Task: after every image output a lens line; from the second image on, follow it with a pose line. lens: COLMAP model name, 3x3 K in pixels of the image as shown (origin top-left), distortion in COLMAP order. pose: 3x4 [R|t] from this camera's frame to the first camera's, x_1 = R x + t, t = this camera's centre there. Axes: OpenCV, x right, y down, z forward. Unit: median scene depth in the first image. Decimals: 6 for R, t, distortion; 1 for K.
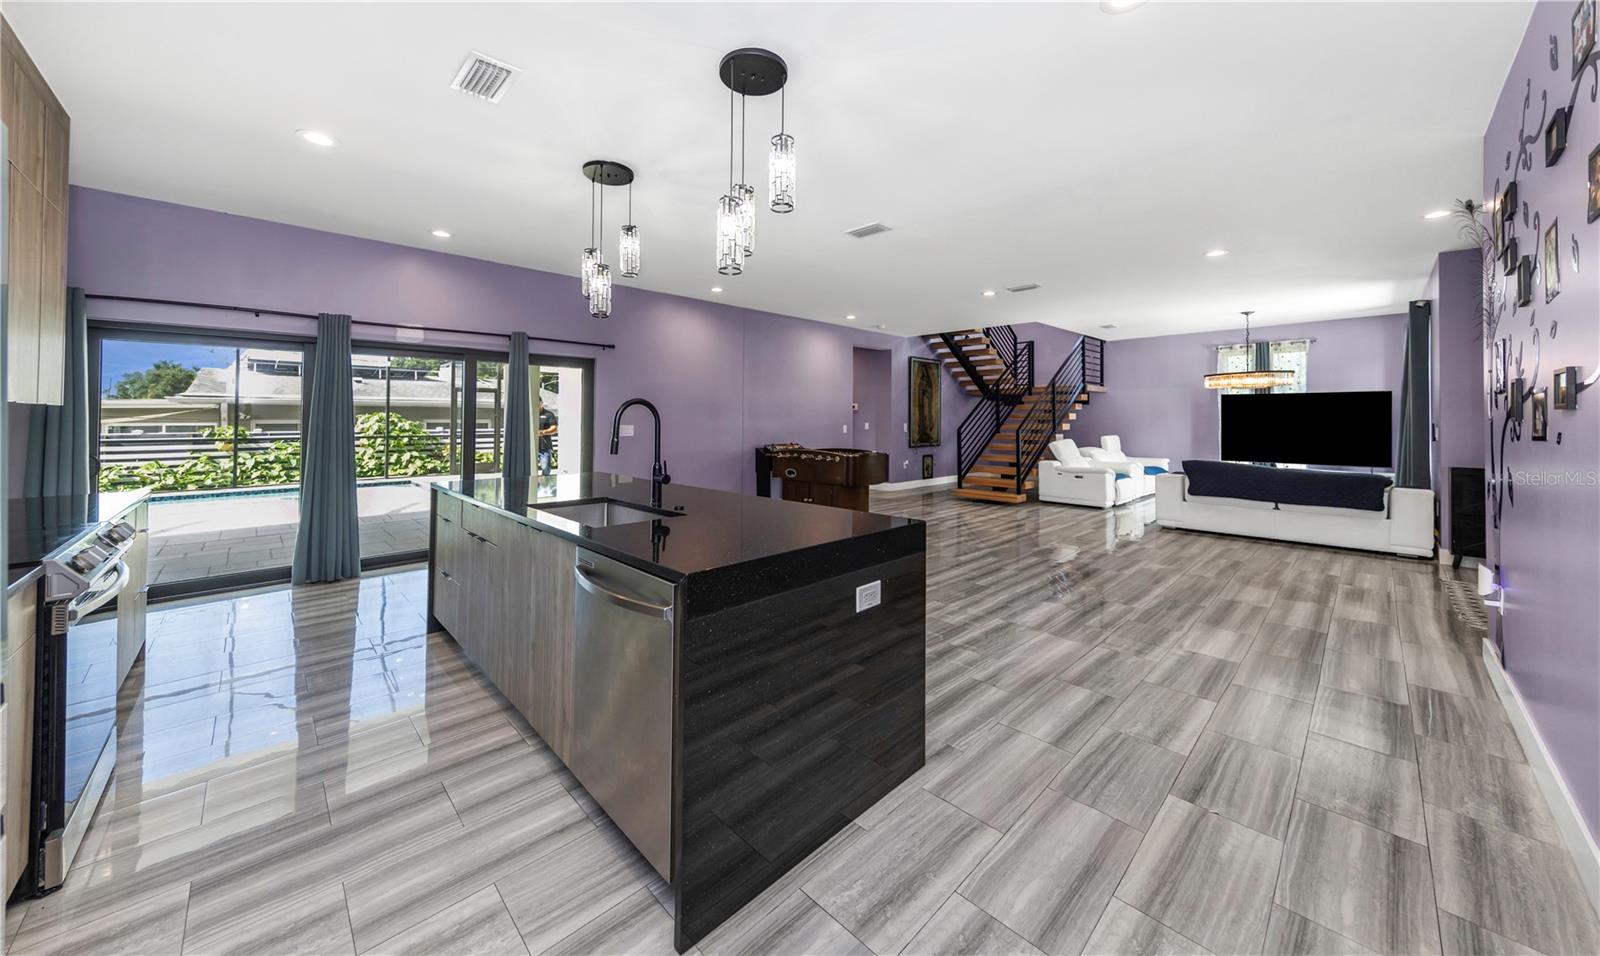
lens RADIAL K [[564.4, 0, 806.8], [0, 564.4, 429.5], [0, 0, 1]] dist [0.007454, -0.000428]
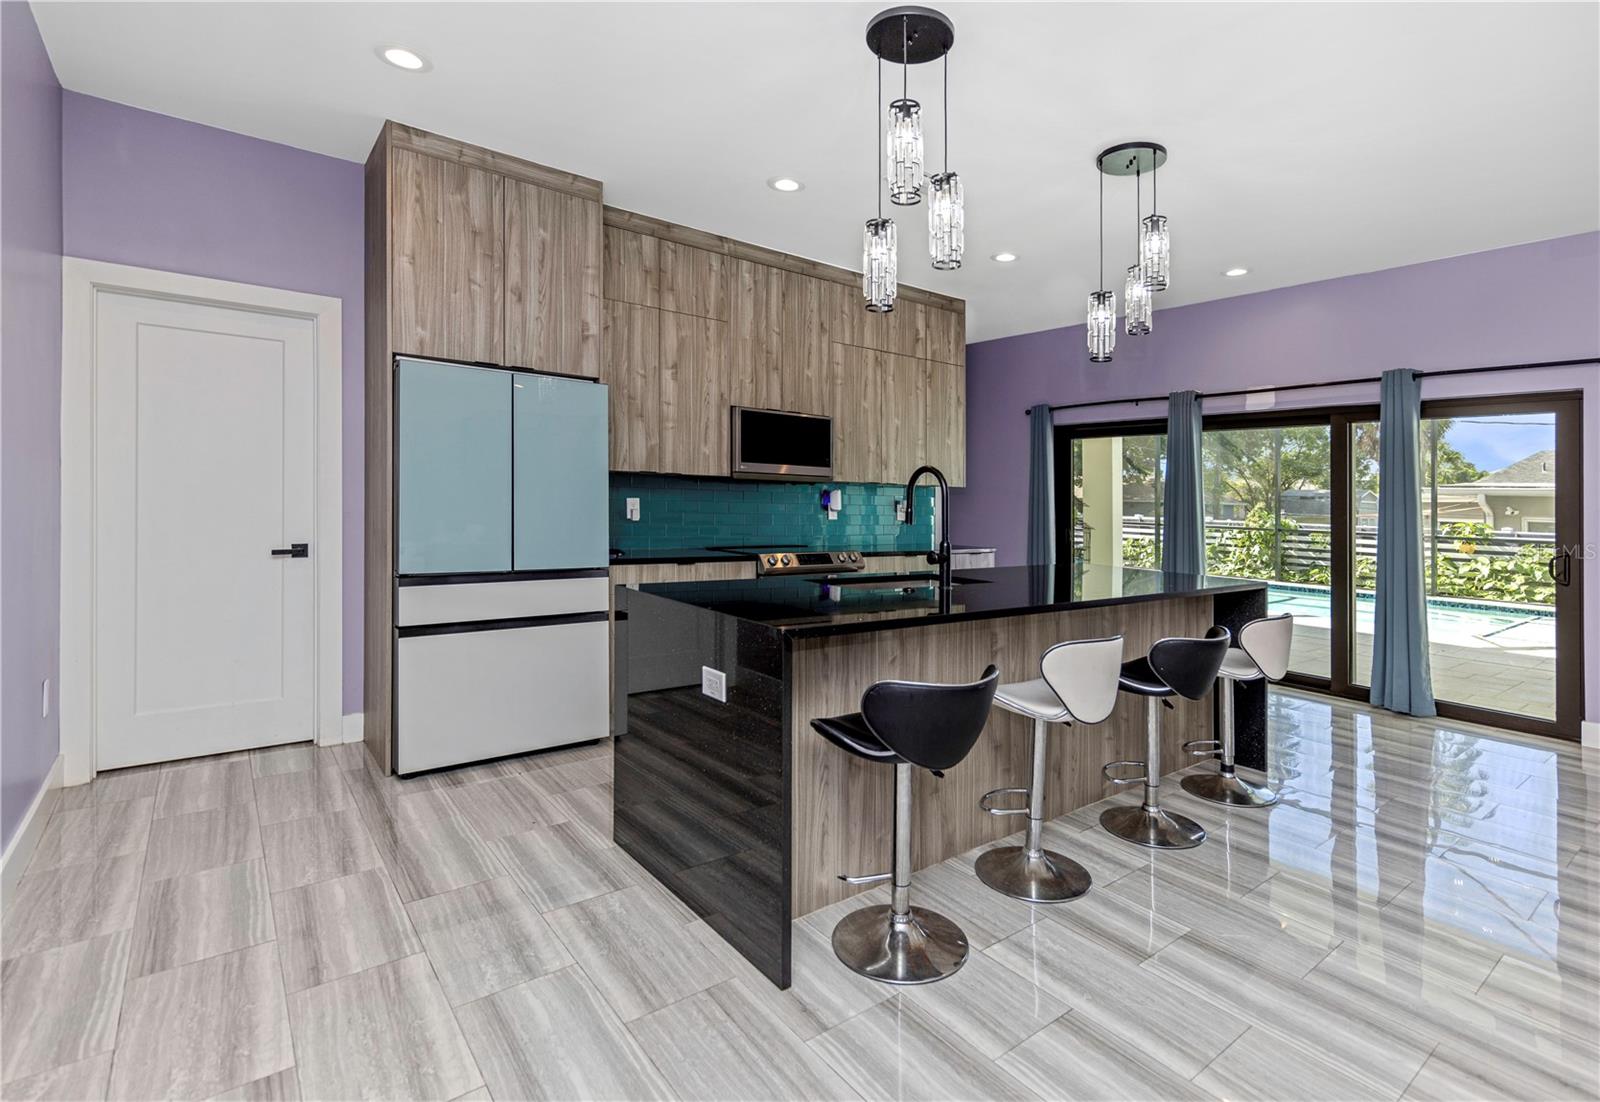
lens RADIAL K [[762.9, 0, 808.7], [0, 762.9, 538.7], [0, 0, 1]] dist [-0.001731, 0.000007]
pose [[-0.121597, 0.048718, -0.991383, 0.286944], [-0.046025, 0.997444, 0.054661, 0.001251], [0.991512, 0.052275, -0.119044, 0.295452]]
